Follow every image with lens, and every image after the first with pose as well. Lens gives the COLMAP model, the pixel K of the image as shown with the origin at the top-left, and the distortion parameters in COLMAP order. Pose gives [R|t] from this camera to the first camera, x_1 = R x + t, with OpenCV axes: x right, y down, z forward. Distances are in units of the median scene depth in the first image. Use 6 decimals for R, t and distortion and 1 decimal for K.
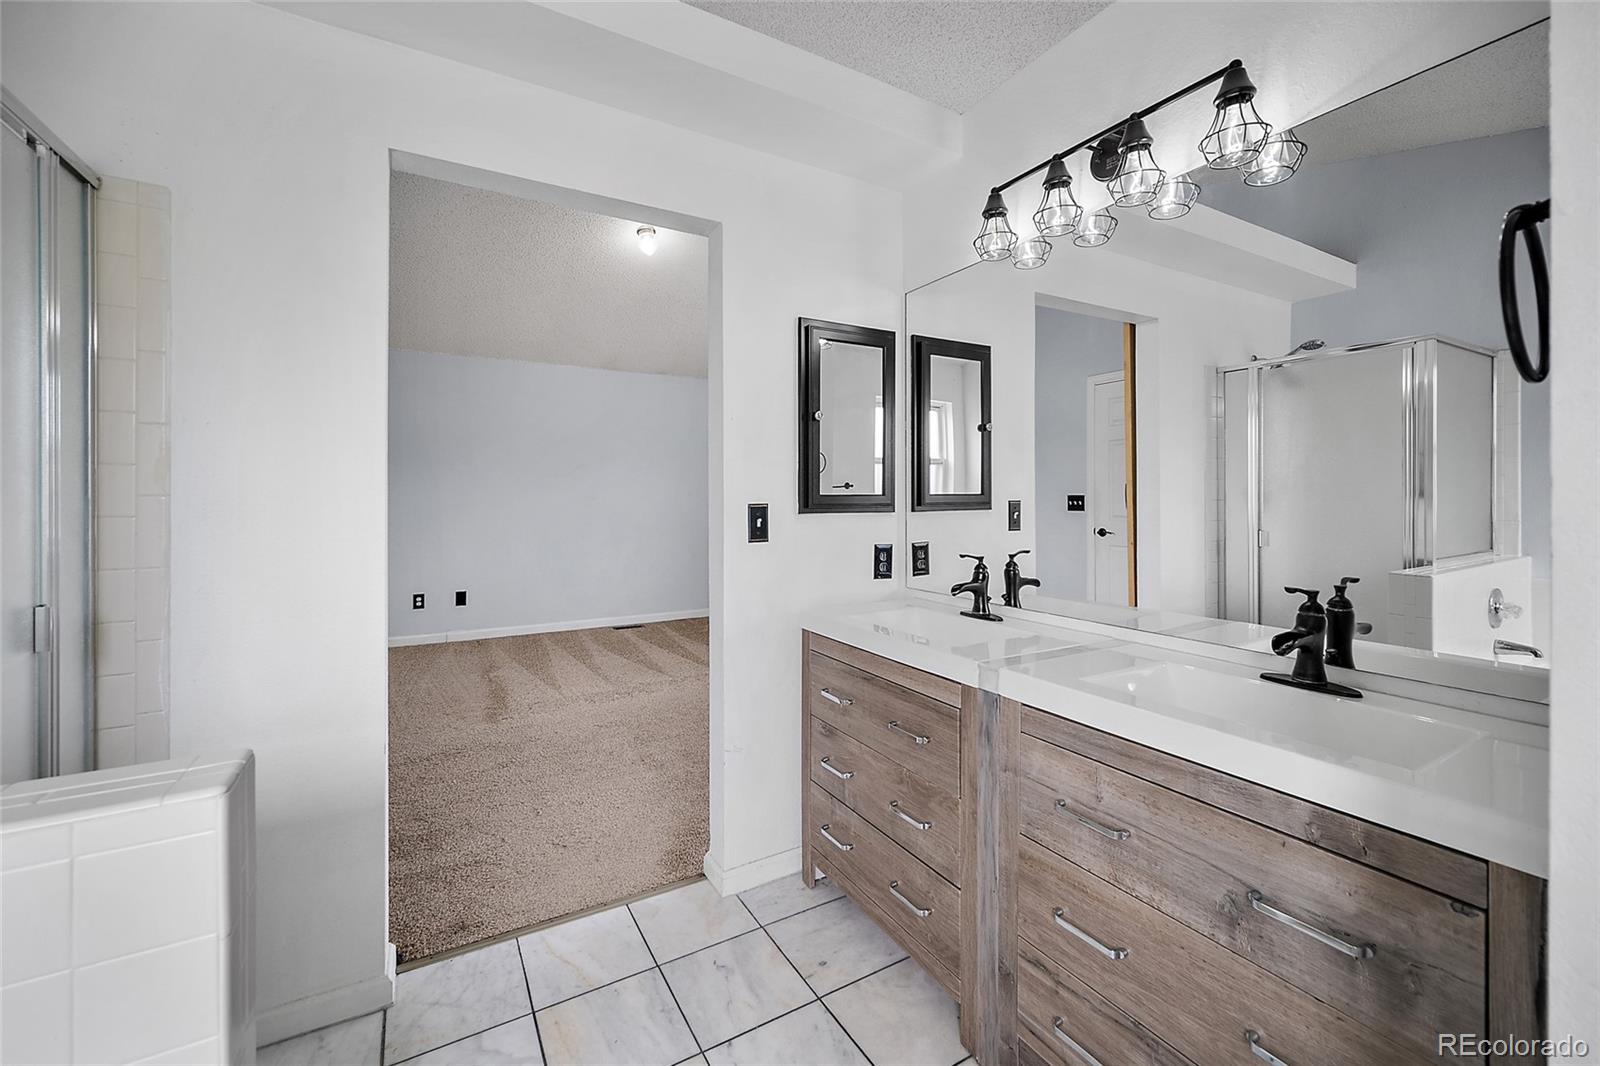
lens RADIAL K [[640.8, 0, 776.1], [0, 640.8, 496.6], [0, 0, 1]] dist [-0.003884, 0.000709]
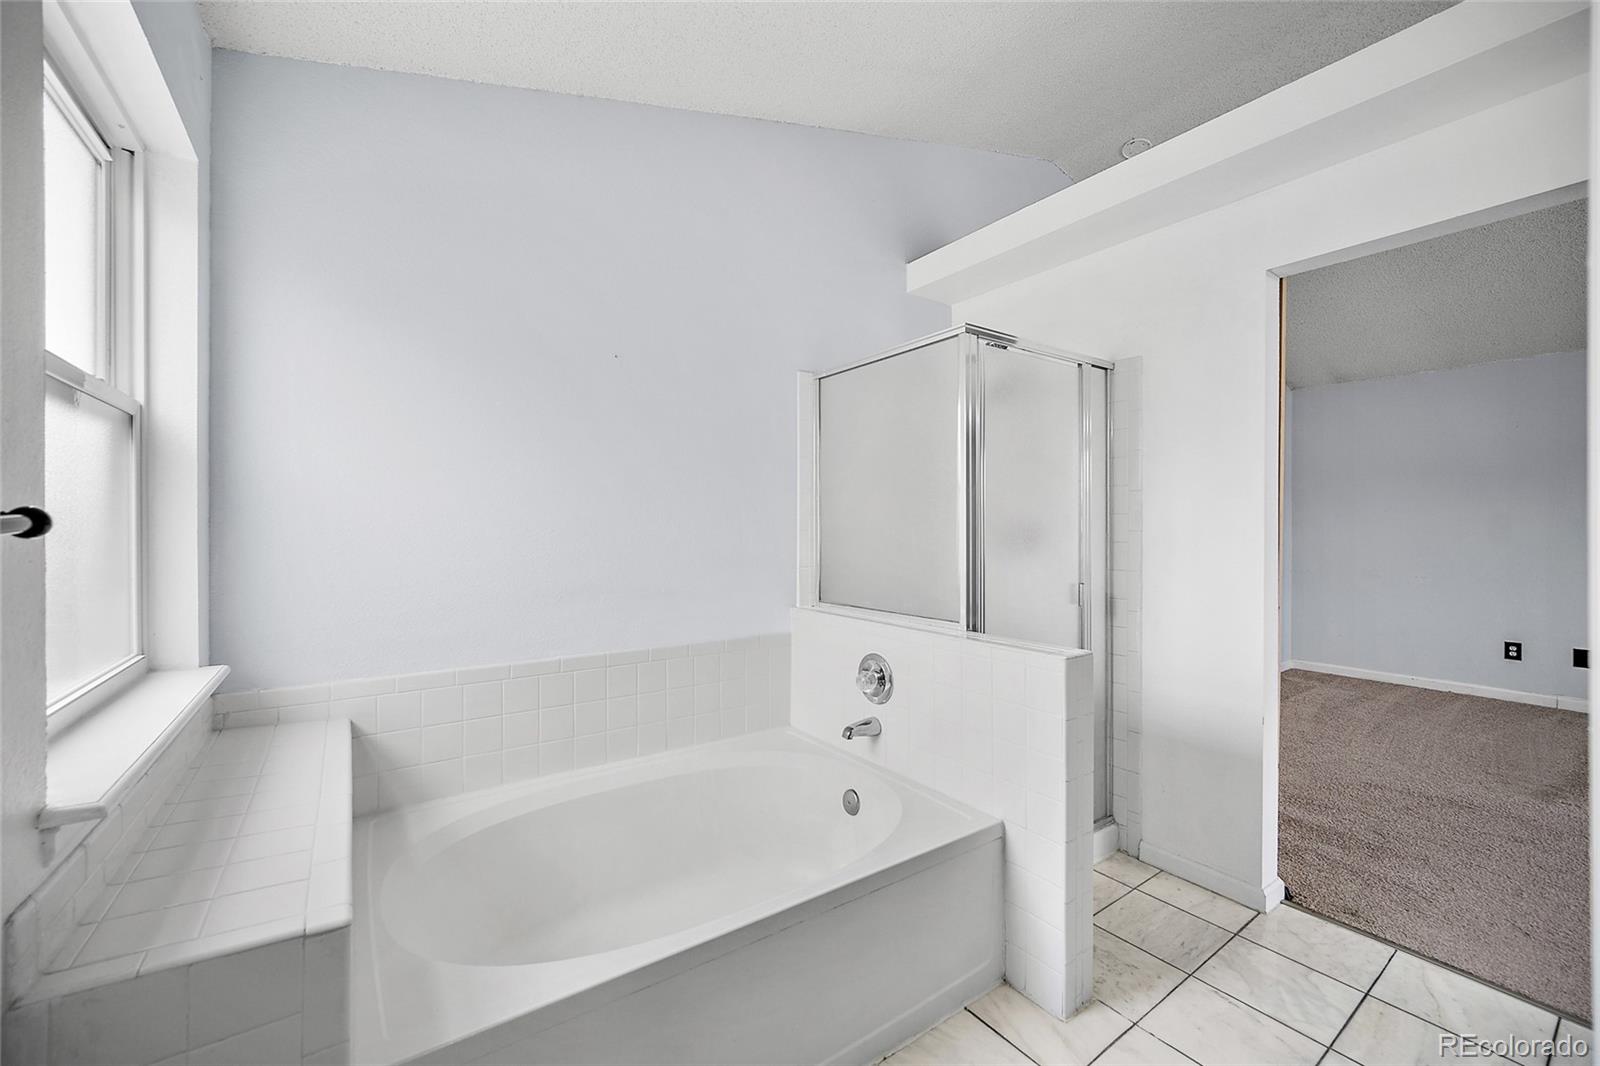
lens RADIAL K [[640.8, 0, 803.1], [0, 640.8, 529.8], [0, 0, 1]] dist [-0.003884, 0.000709]
pose [[0.100739, 0.004244, -0.994904, 0.573874], [0.002336, 0.999987, 0.004502, -0.012457], [0.994910, -0.002777, 0.100728, -0.084610]]
